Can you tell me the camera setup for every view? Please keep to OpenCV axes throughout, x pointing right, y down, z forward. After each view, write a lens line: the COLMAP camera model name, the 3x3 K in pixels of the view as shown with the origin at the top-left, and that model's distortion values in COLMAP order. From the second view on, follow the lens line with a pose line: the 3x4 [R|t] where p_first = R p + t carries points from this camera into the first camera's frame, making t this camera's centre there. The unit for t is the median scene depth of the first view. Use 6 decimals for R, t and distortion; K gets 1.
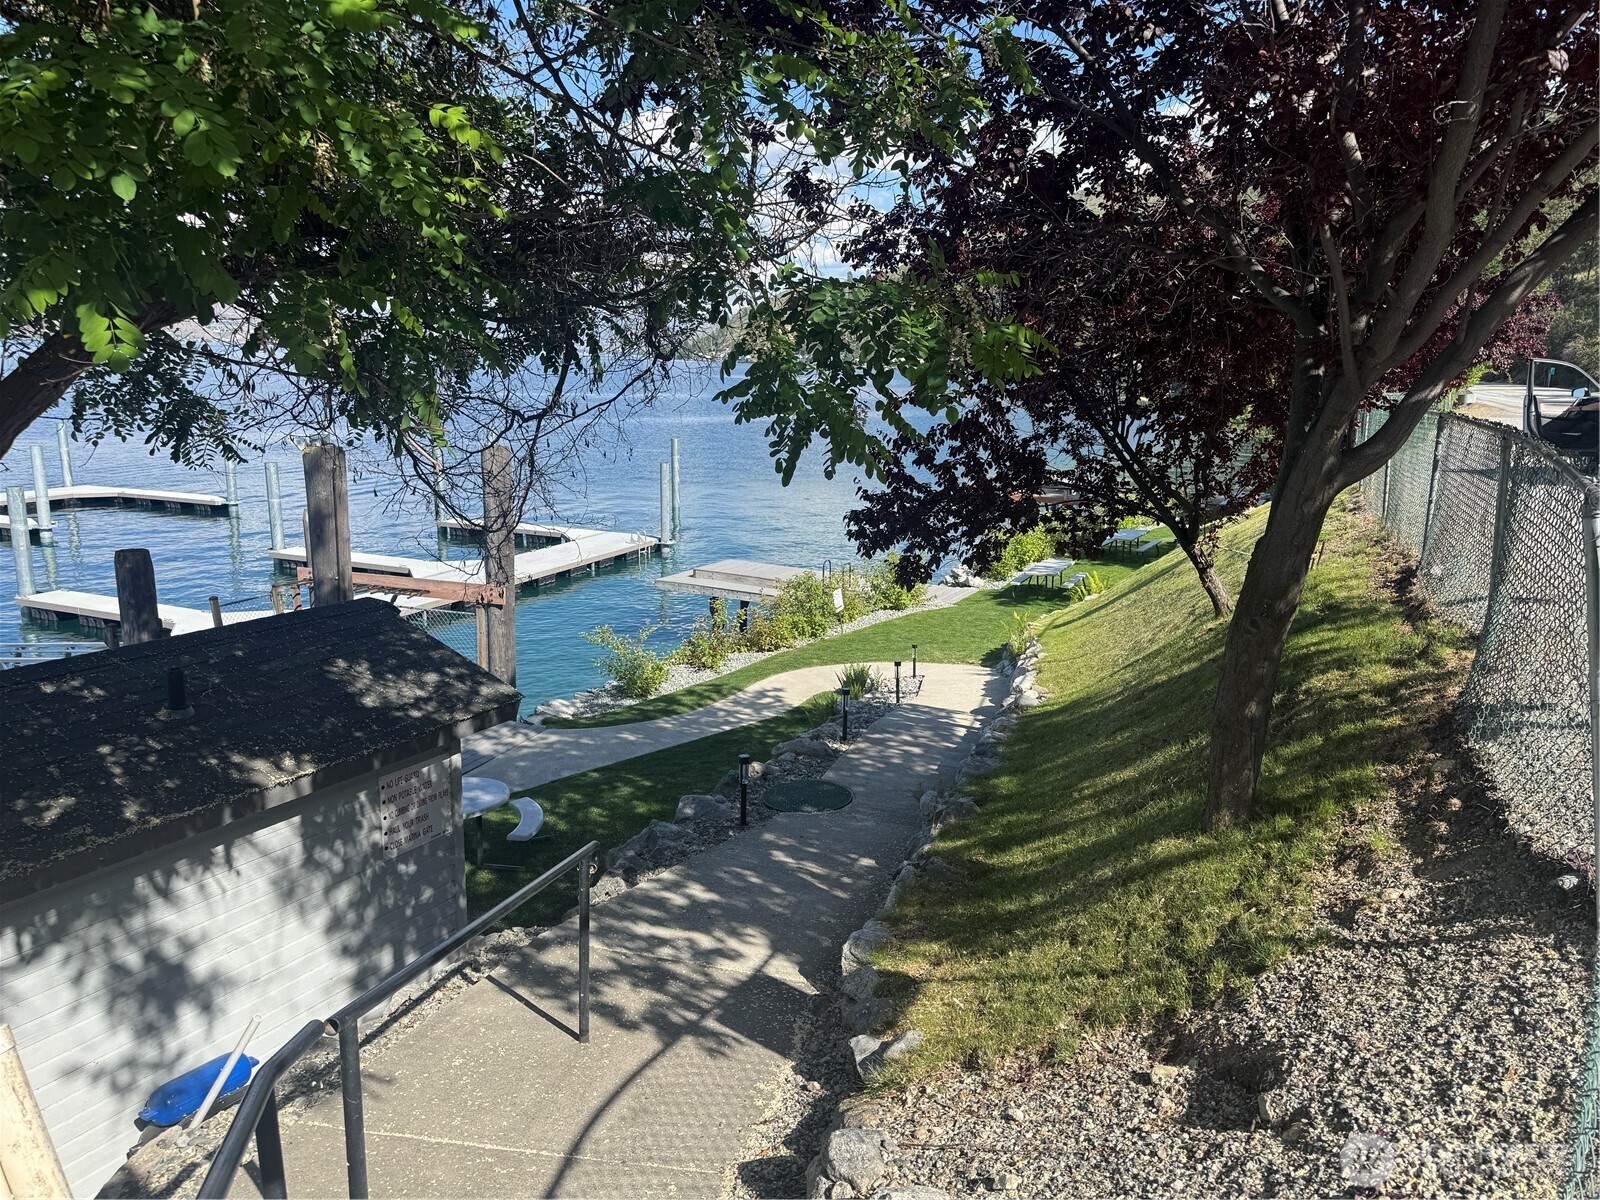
lens RADIAL K [[1120.7, 0, 820.5], [0, 1120.7, 604.7], [0, 0, 1]] dist [0.103421, -0.229494]
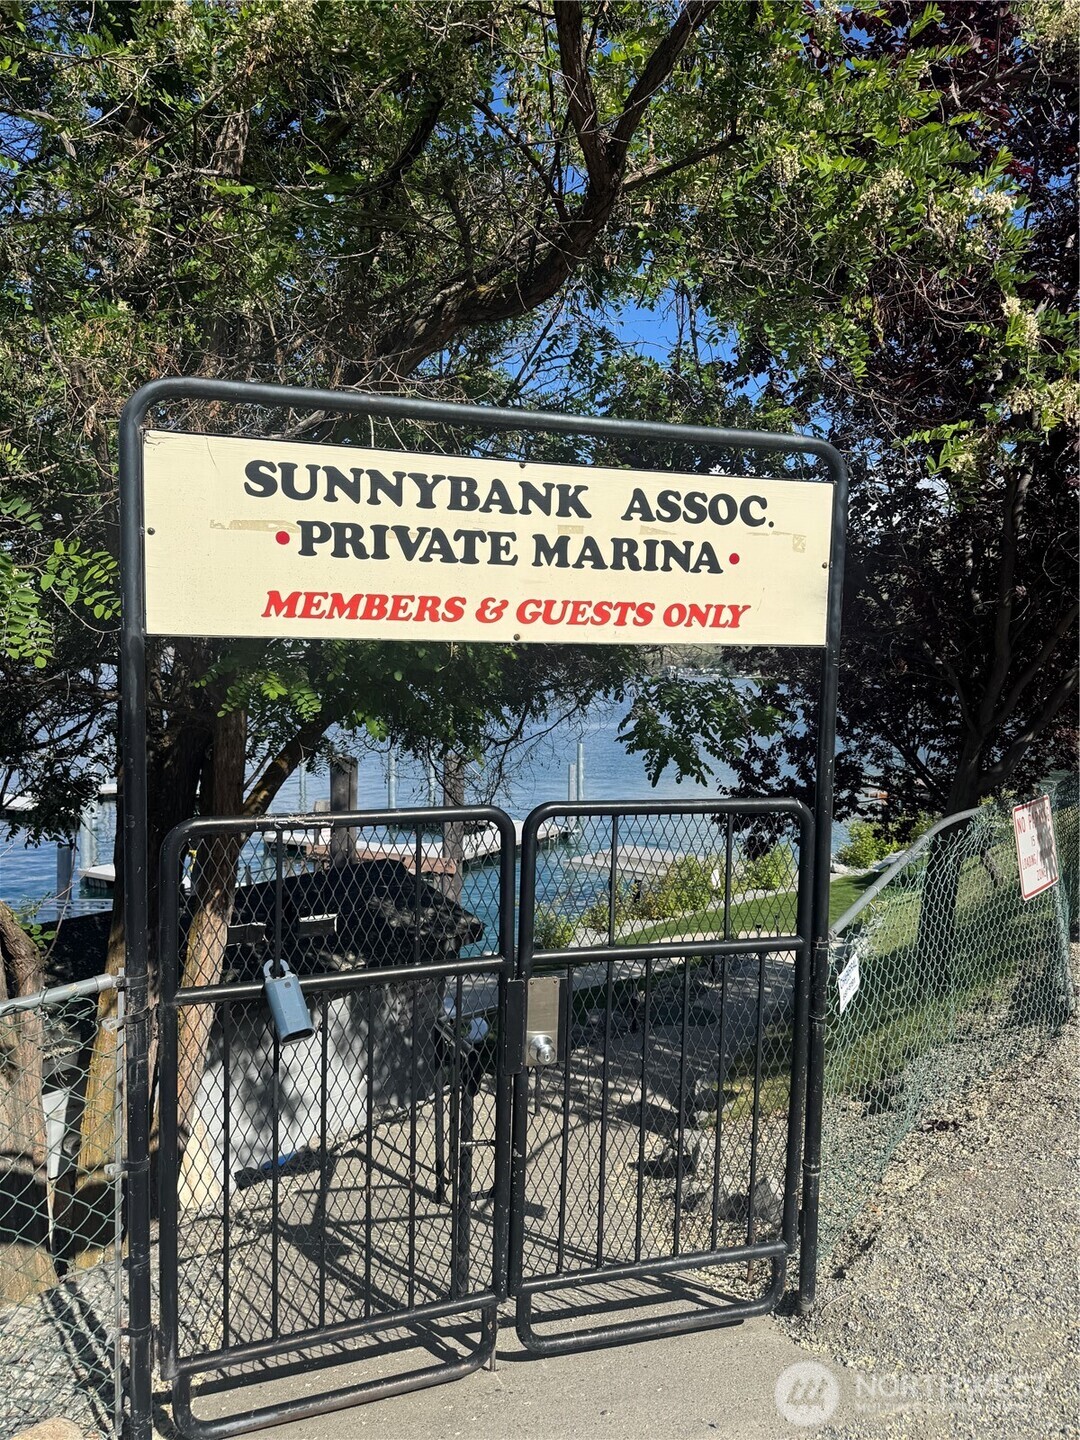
lens RADIAL K [[1011.2, 0, 540.0], [0, 1011.2, 720.0], [0, 0, 1]] dist [0.226278, -0.227833]
pose [[0.986400, -0.006132, -0.164249, 0.033005], [-0.021250, 0.986160, -0.164430, 0.035779], [0.162984, 0.165684, 0.972618, -0.376585]]
